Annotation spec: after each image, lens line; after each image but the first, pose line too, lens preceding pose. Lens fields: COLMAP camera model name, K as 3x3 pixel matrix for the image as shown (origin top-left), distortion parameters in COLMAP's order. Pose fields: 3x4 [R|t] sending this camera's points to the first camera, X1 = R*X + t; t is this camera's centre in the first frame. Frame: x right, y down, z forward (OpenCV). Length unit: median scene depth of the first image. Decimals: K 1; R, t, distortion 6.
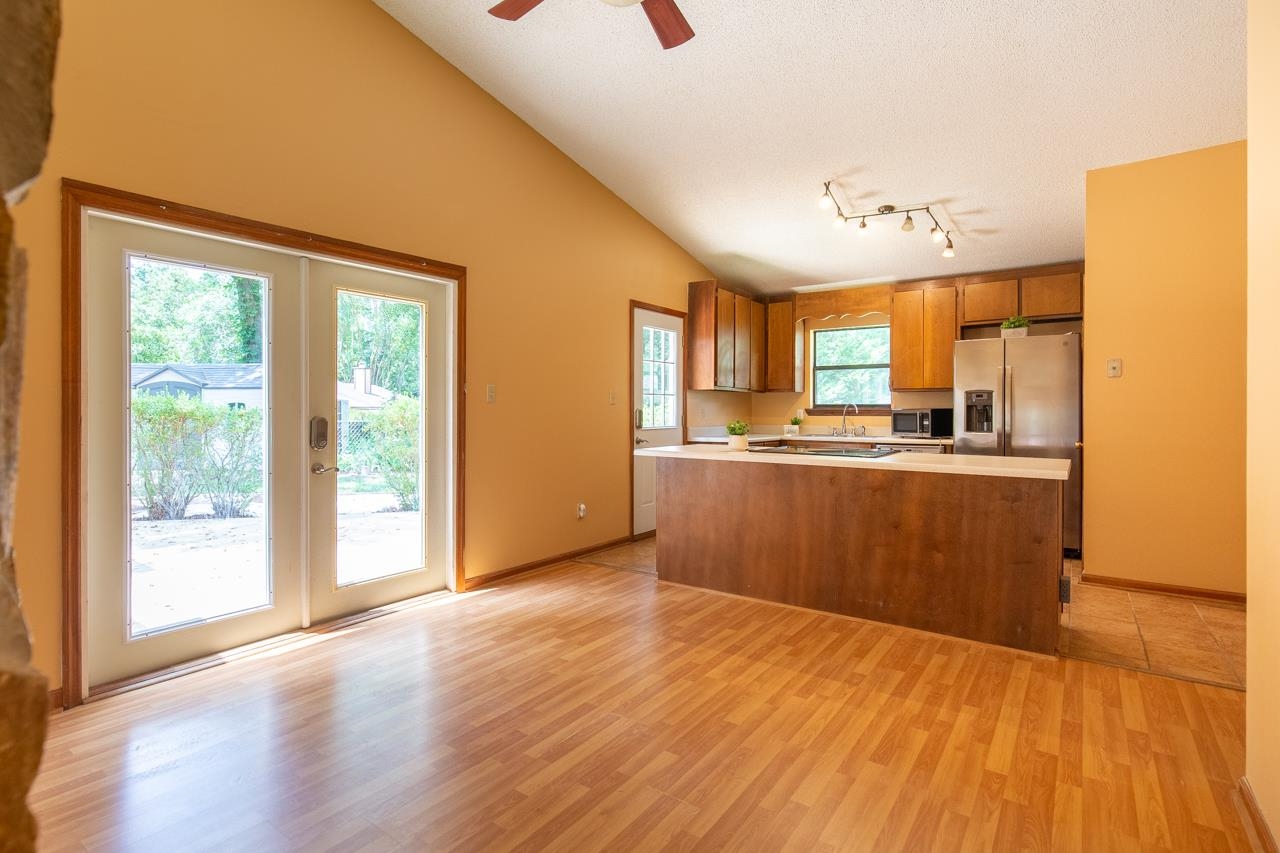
lens RADIAL K [[626.4, 0, 642.3], [0, 626.4, 408.0], [0, 0, 1]] dist [-0.000829, -0.000100]
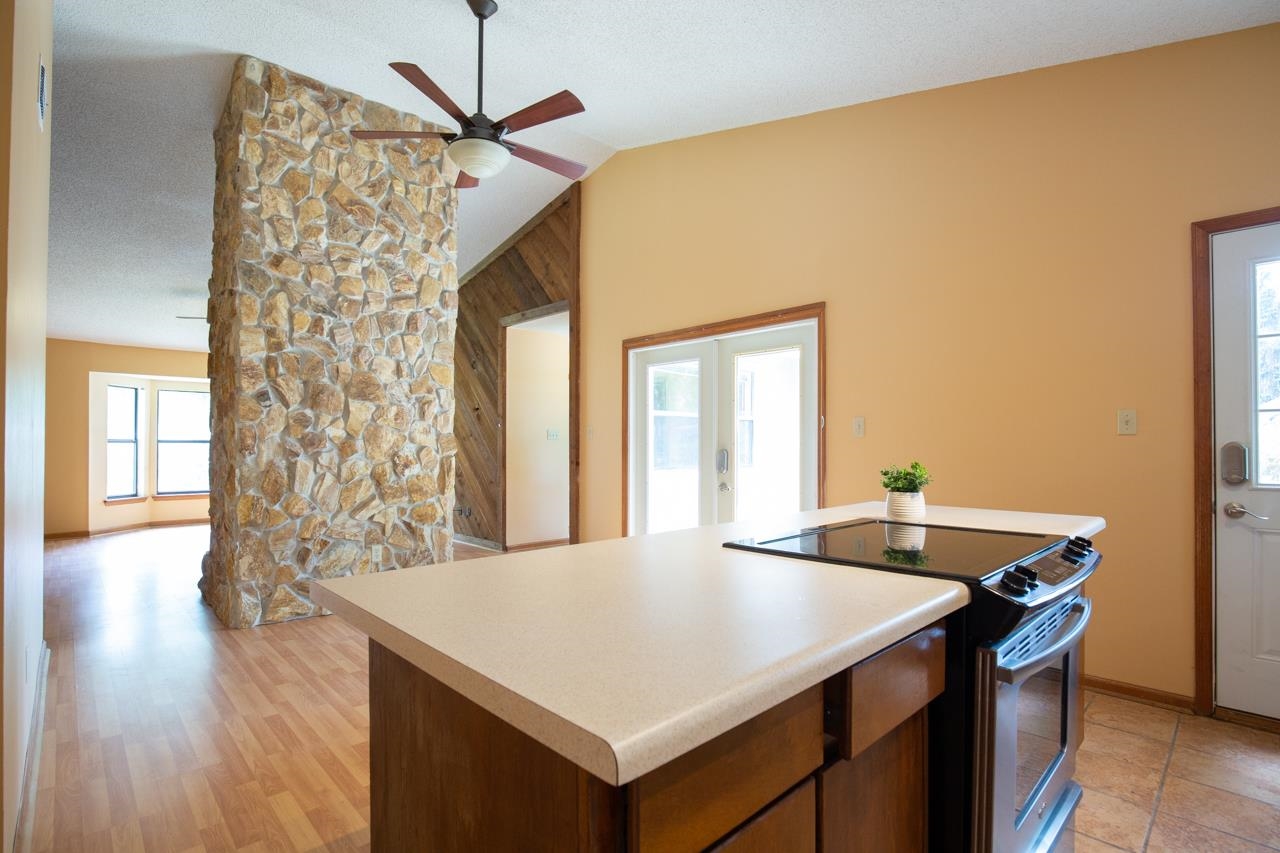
lens RADIAL K [[605.5, 0, 633.4], [0, 605.5, 441.3], [0, 0, 1]] dist [-0.000286, -0.000311]
pose [[-0.185249, -0.008776, -0.982652, 0.517572], [0.001267, 0.999957, -0.009169, 0.004325], [0.982691, -0.002944, -0.185230, 0.632966]]
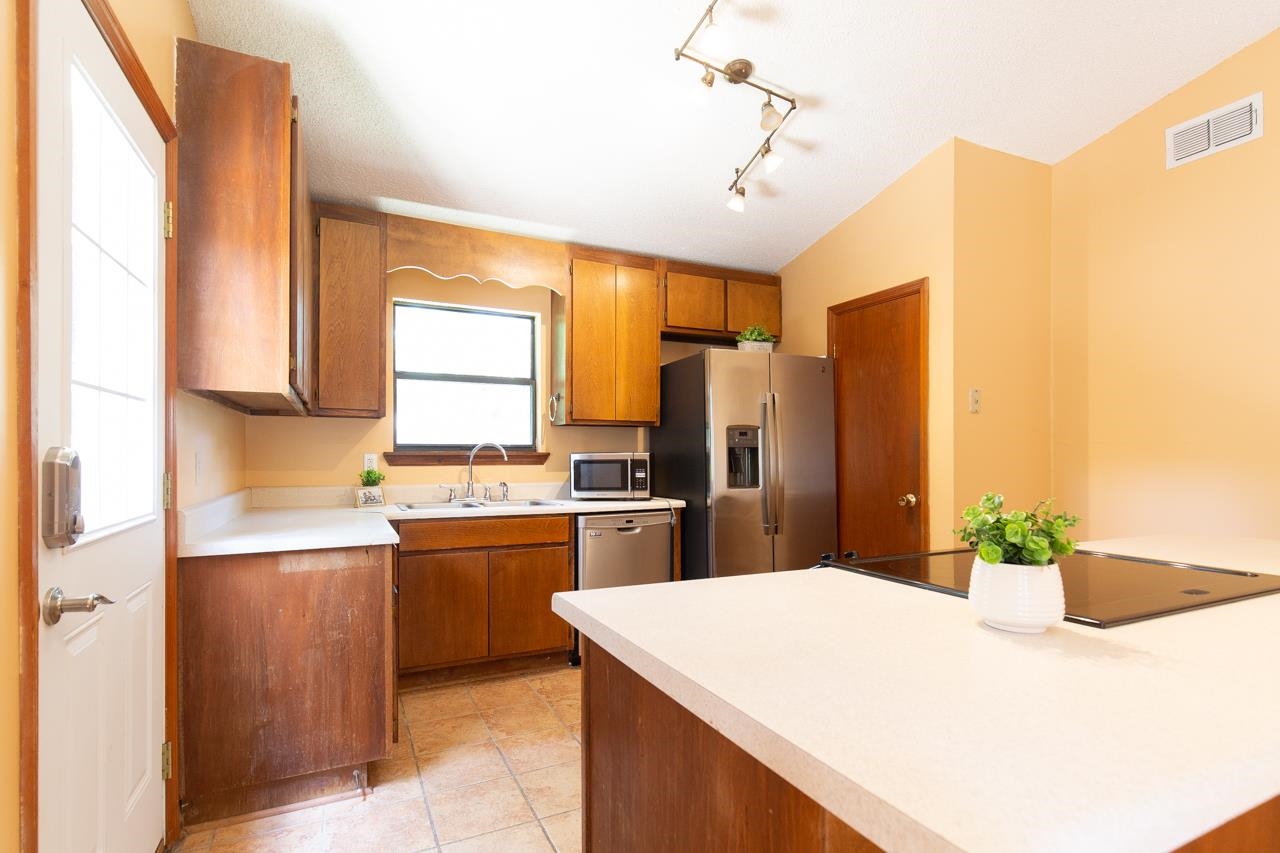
lens RADIAL K [[615.5, 0, 637.9], [0, 615.5, 457.0], [0, 0, 1]] dist [0.041713, 0.000052]
pose [[0.486998, -0.005358, 0.873387, -0.096856], [-0.001731, 0.999973, 0.007100, 0.001263], [-0.873402, -0.004969, 0.486975, 0.733499]]
